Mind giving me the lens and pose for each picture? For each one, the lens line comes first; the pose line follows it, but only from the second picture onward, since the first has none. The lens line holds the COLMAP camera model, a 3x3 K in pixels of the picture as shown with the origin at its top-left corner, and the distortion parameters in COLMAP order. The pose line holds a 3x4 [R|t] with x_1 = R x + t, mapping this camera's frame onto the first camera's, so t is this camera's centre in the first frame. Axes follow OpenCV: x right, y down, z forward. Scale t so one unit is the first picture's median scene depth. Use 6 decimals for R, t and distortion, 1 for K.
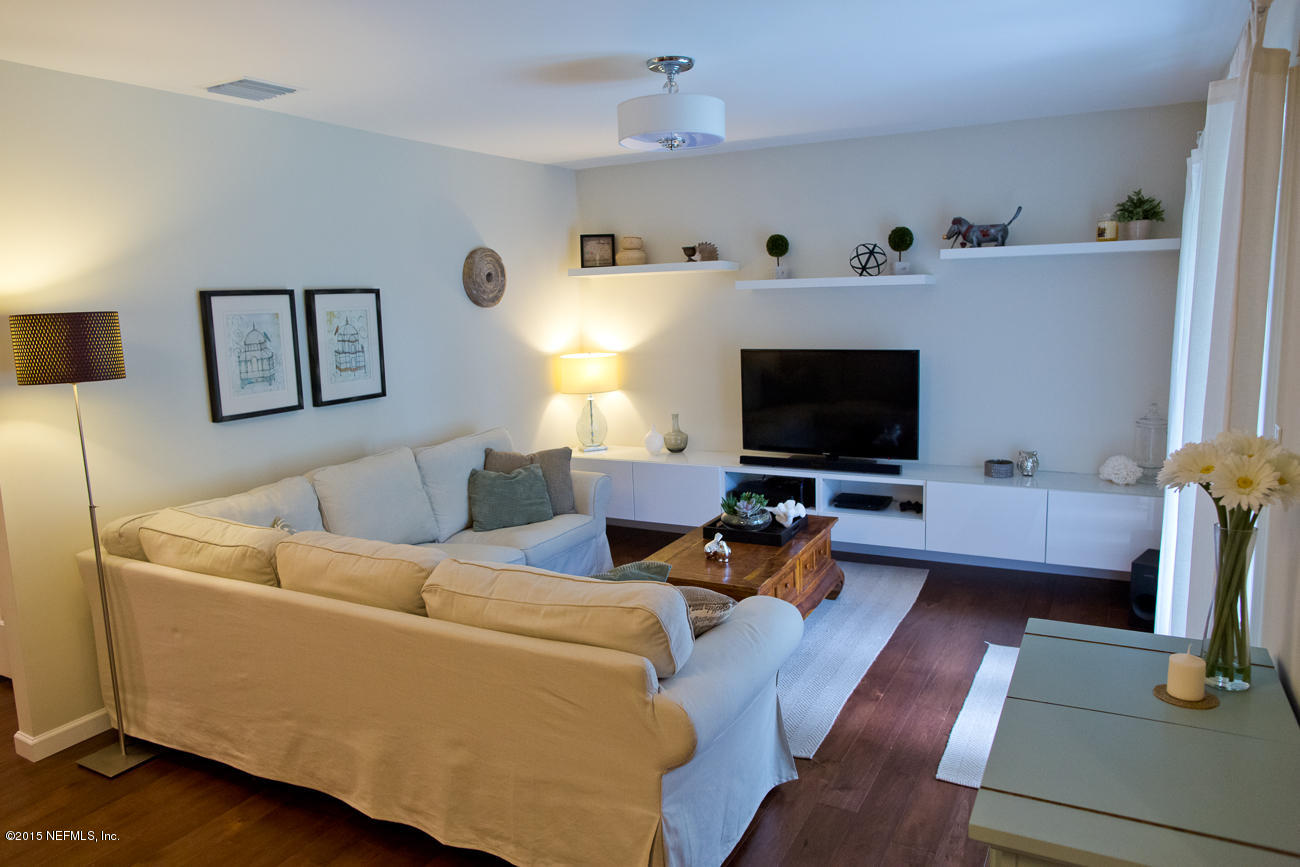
lens RADIAL K [[888.1, 0, 653.0], [0, 888.1, 434.1], [0, 0, 1]] dist [-0.038528, 0.029168]
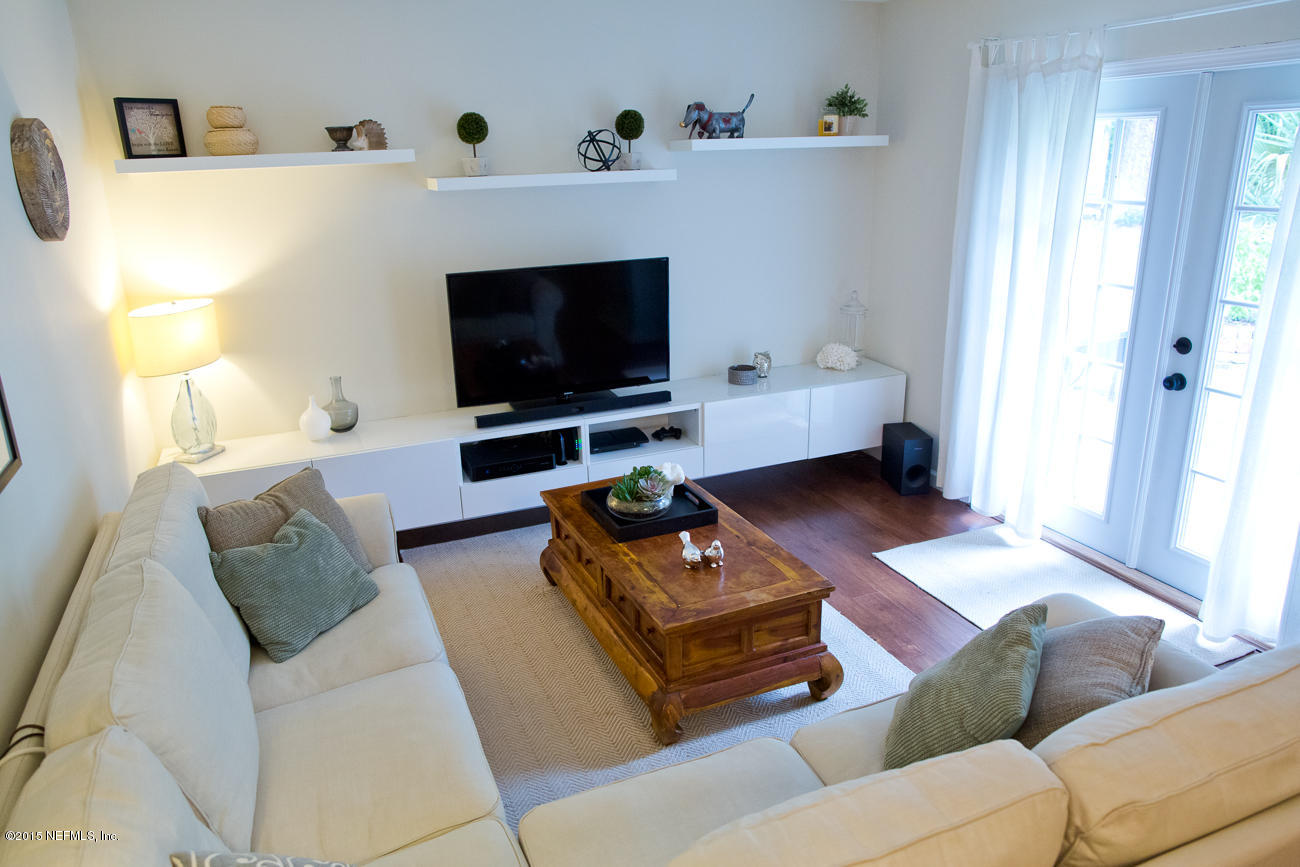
lens RADIAL K [[888.1, 0, 649.7], [0, 888.1, 424.1], [0, 0, 1]] dist [-0.038528, 0.029168]
pose [[0.632546, -0.222439, 0.741894, -0.383936], [0.124711, 0.974625, 0.185888, -0.096247], [-0.764417, -0.025060, 0.644235, 0.430499]]
